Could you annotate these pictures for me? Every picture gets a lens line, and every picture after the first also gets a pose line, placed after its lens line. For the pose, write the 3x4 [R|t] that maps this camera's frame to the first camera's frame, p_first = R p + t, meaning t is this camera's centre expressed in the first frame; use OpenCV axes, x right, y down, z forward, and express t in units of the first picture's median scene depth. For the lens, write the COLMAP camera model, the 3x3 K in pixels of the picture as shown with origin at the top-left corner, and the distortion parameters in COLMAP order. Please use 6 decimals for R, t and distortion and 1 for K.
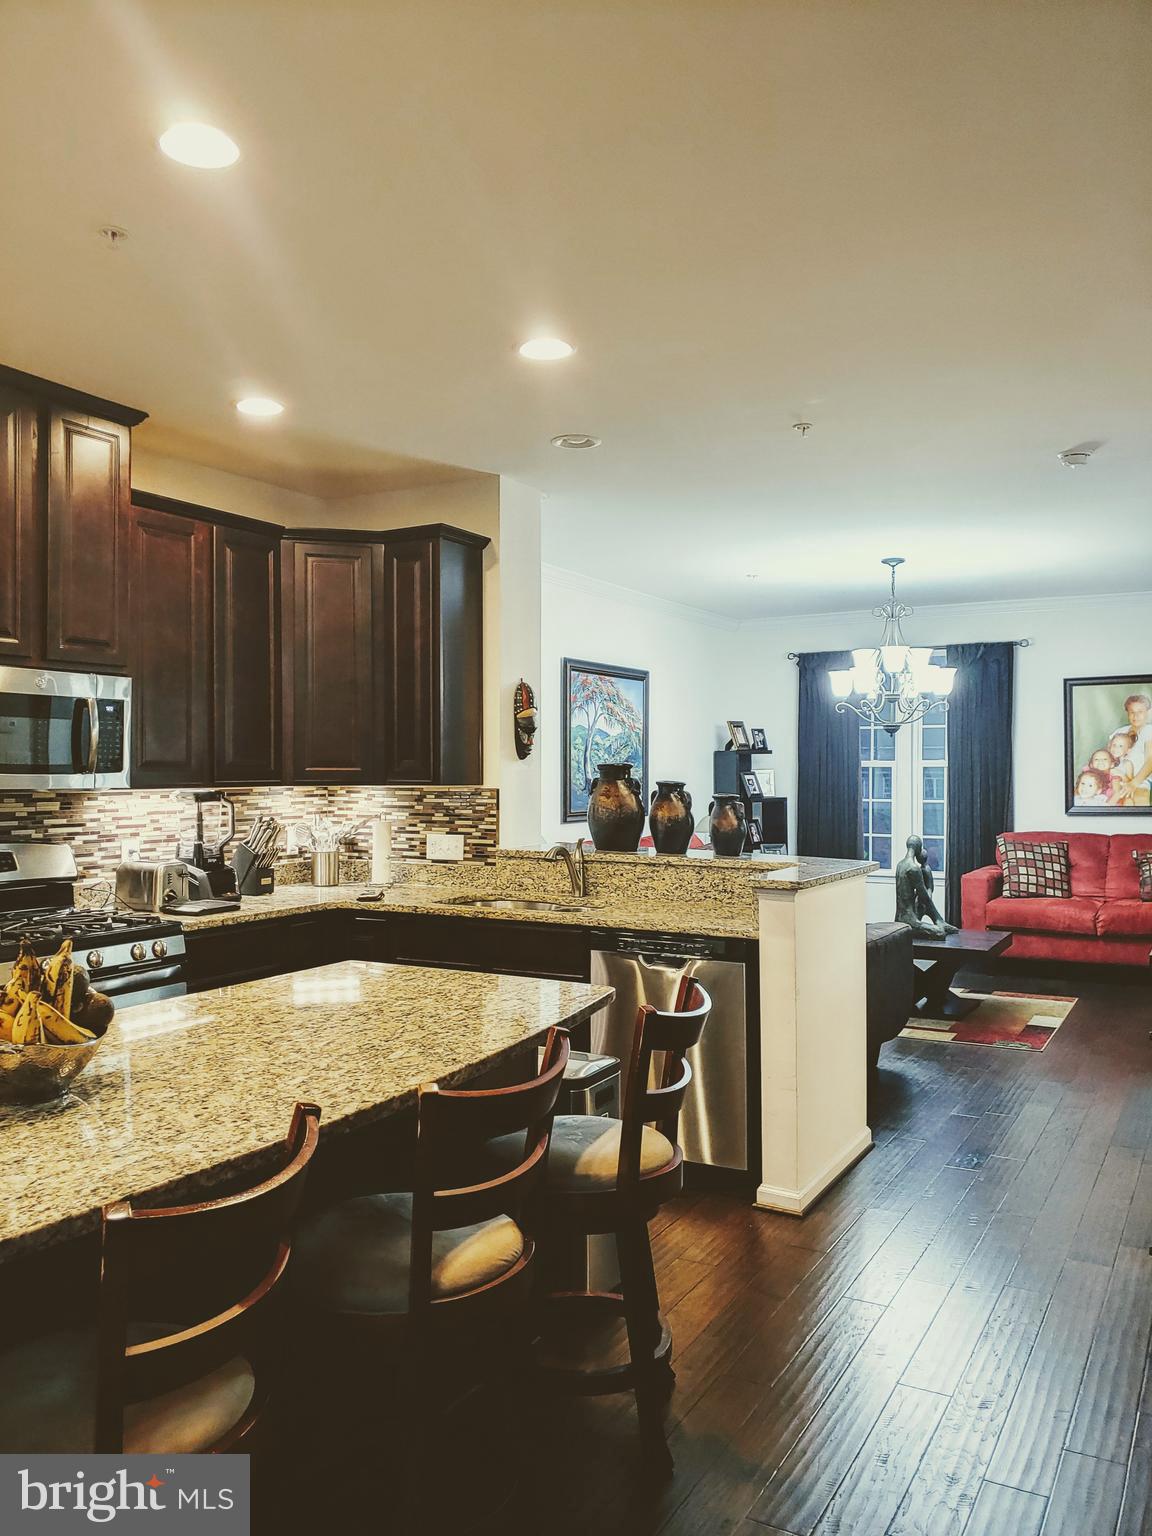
lens RADIAL K [[1149.4, 0, 581.2], [0, 1149.4, 770.9], [0, 0, 1]] dist [0.181213, -0.509746]
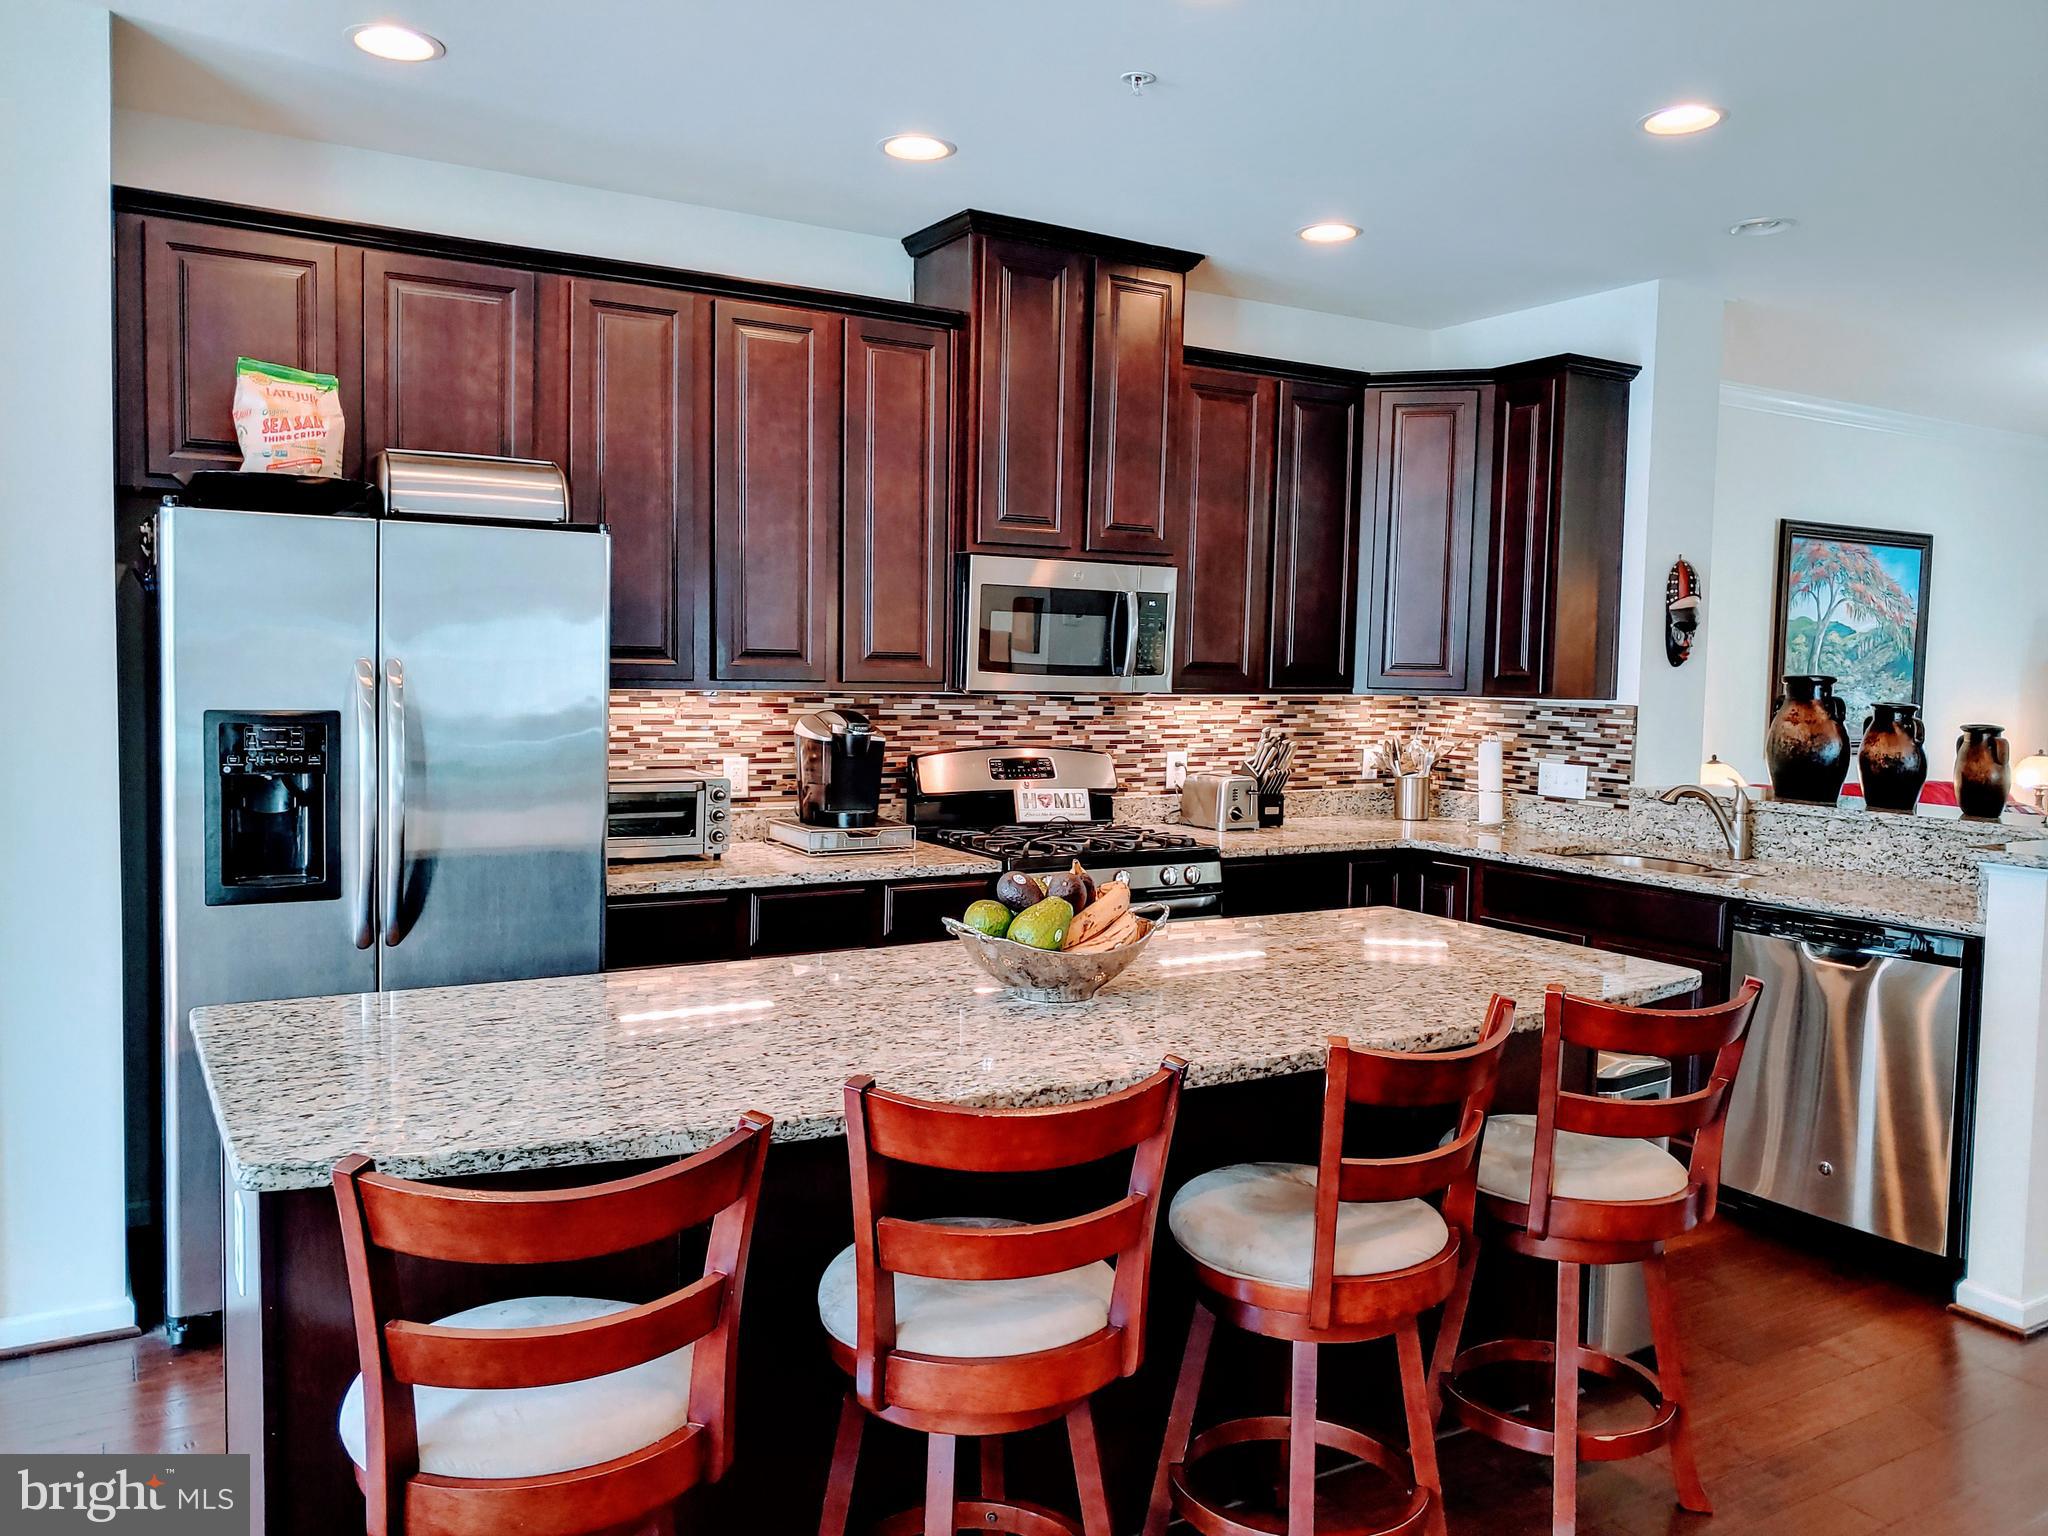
lens RADIAL K [[1524.4, 0, 1024.0], [0, 1524.4, 768.0], [0, 0, 1]] dist [0.067727, -0.122448]
pose [[0.871623, 0.051586, -0.487455, 0.073862], [-0.020442, 0.997407, 0.069001, -0.005357], [0.489750, -0.050178, 0.870418, -0.059580]]
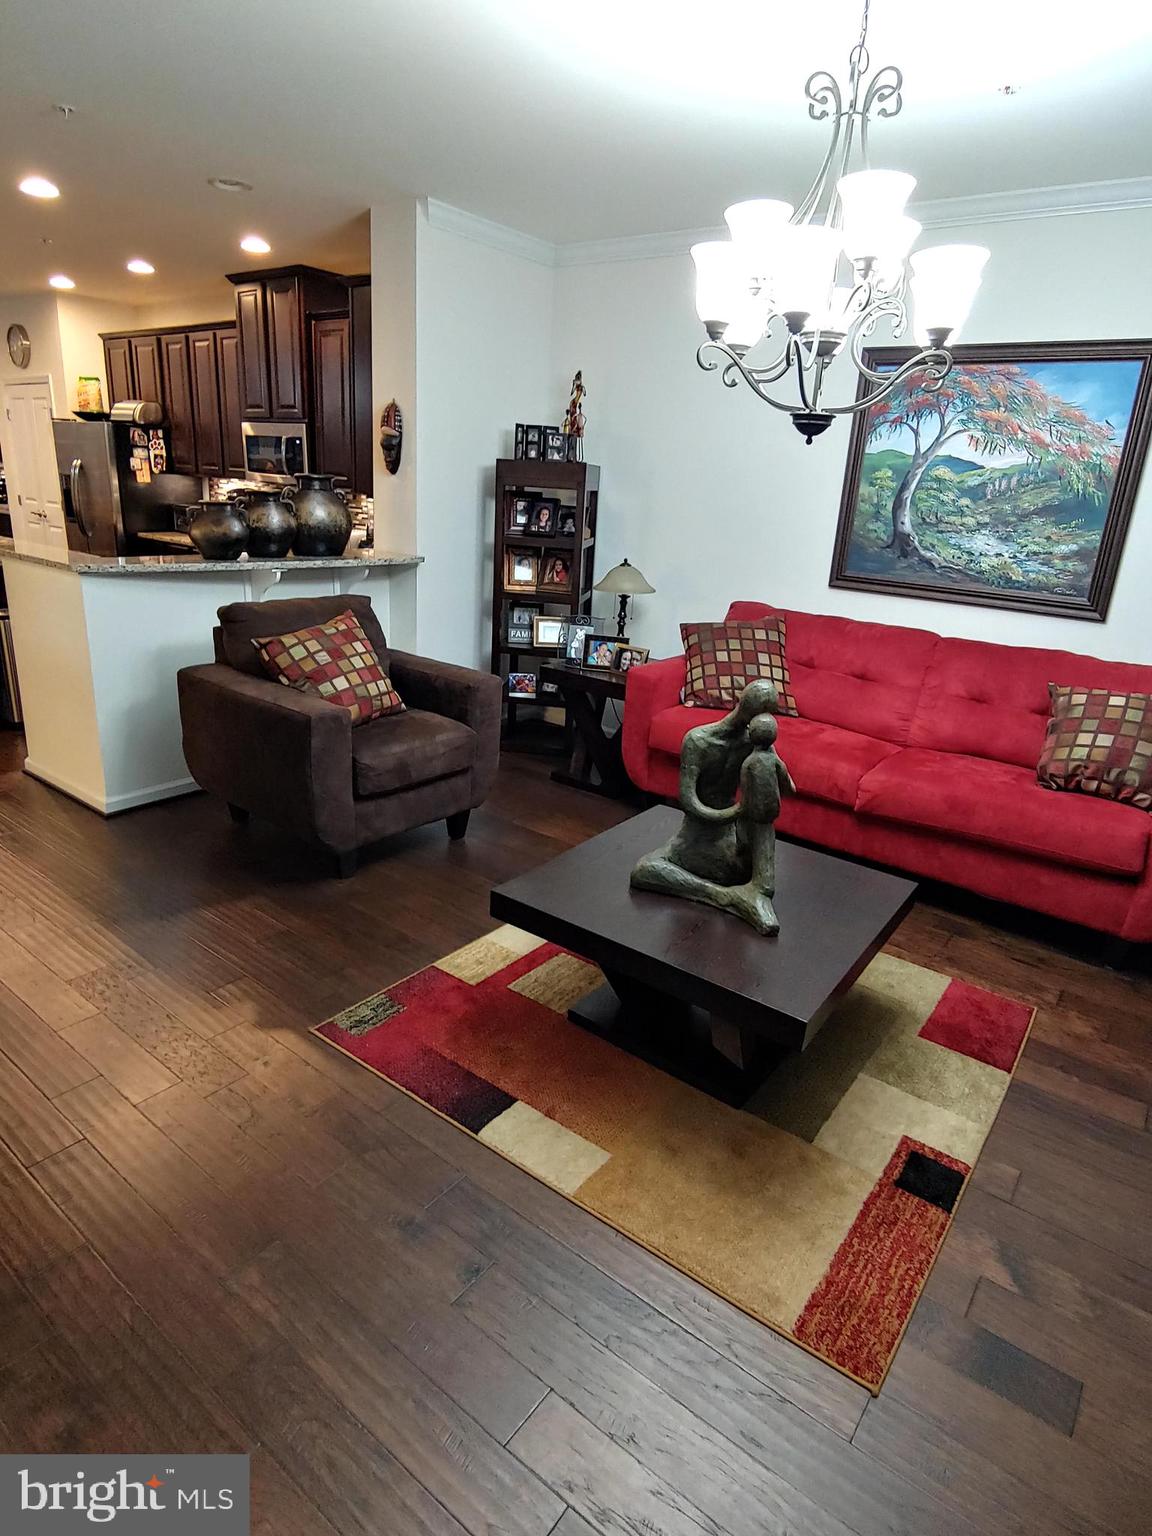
lens RADIAL K [[857.4, 0, 575.8], [0, 857.4, 755.9], [0, 0, 1]] dist [-0.014749, 0.001174]
pose [[-0.129833, 0.295089, -0.946607, 0.900348], [-0.063221, 0.950282, 0.304906, -0.015462], [0.989518, 0.099432, -0.104722, 1.425346]]
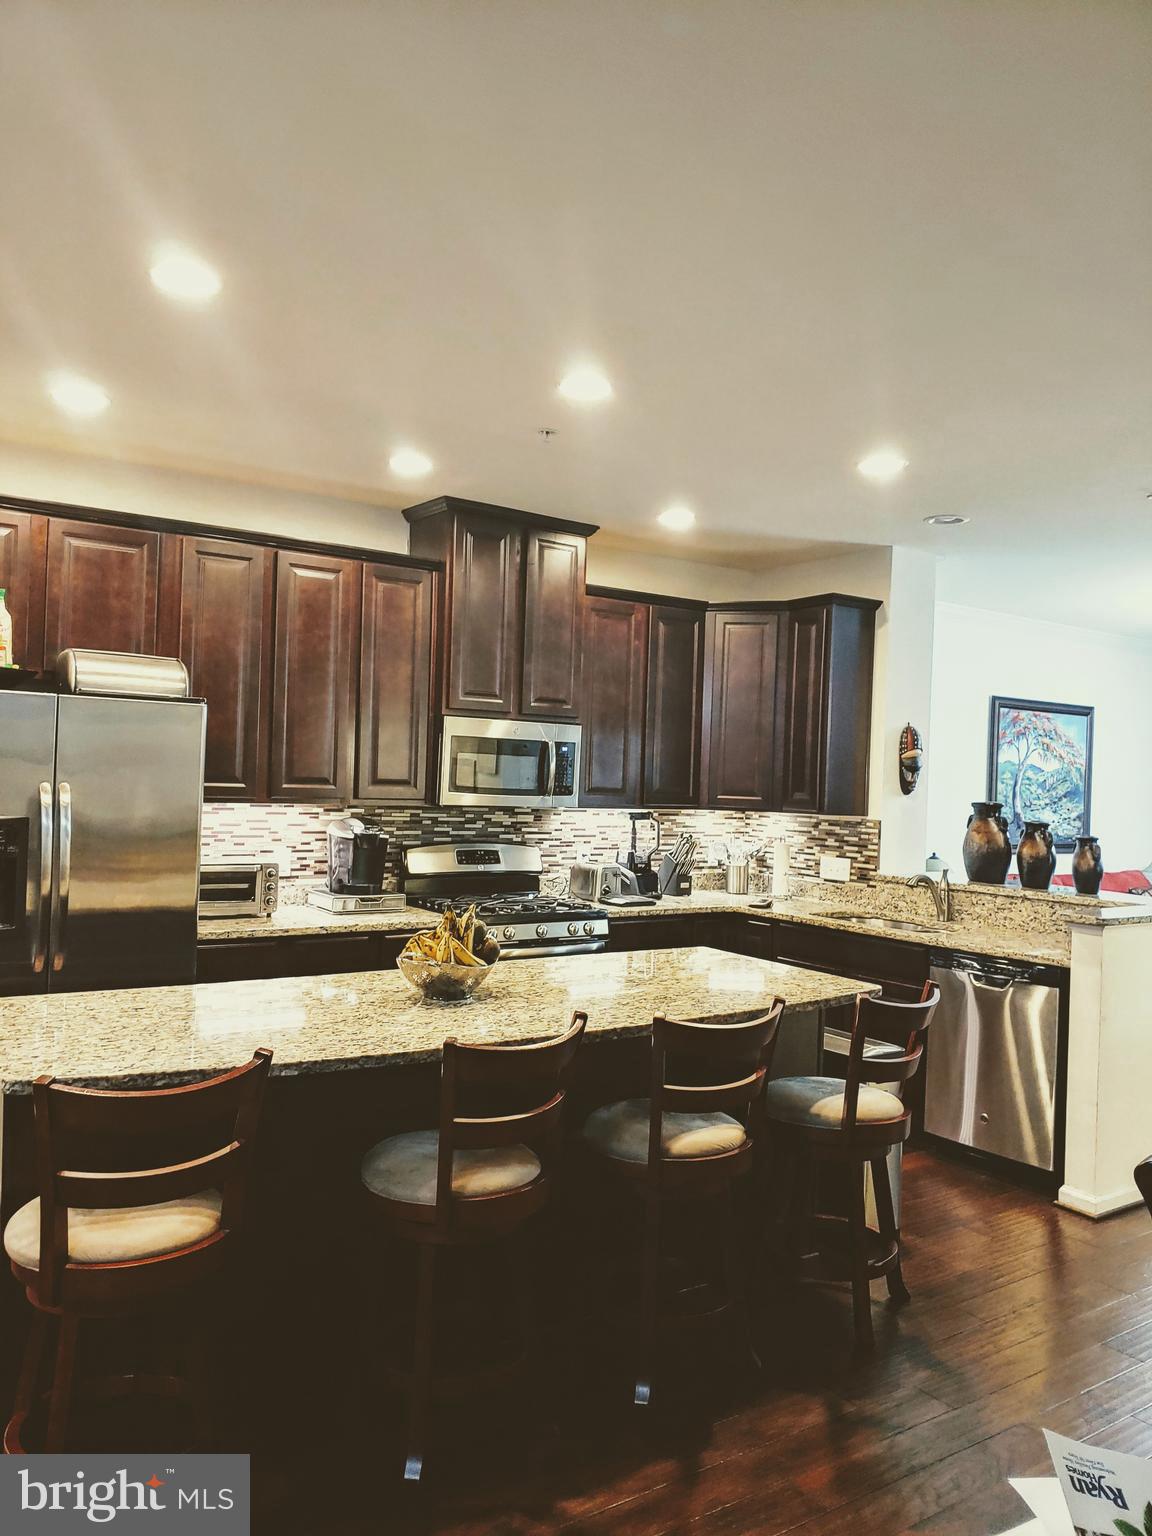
lens RADIAL K [[1149.4, 0, 581.2], [0, 1149.4, 770.9], [0, 0, 1]] dist [0.181213, -0.509746]
pose [[0.904205, 0.028113, -0.426173, 0.158398], [-0.034183, 0.999394, -0.006599, -0.016645], [0.425729, 0.020535, 0.904618, -0.174130]]
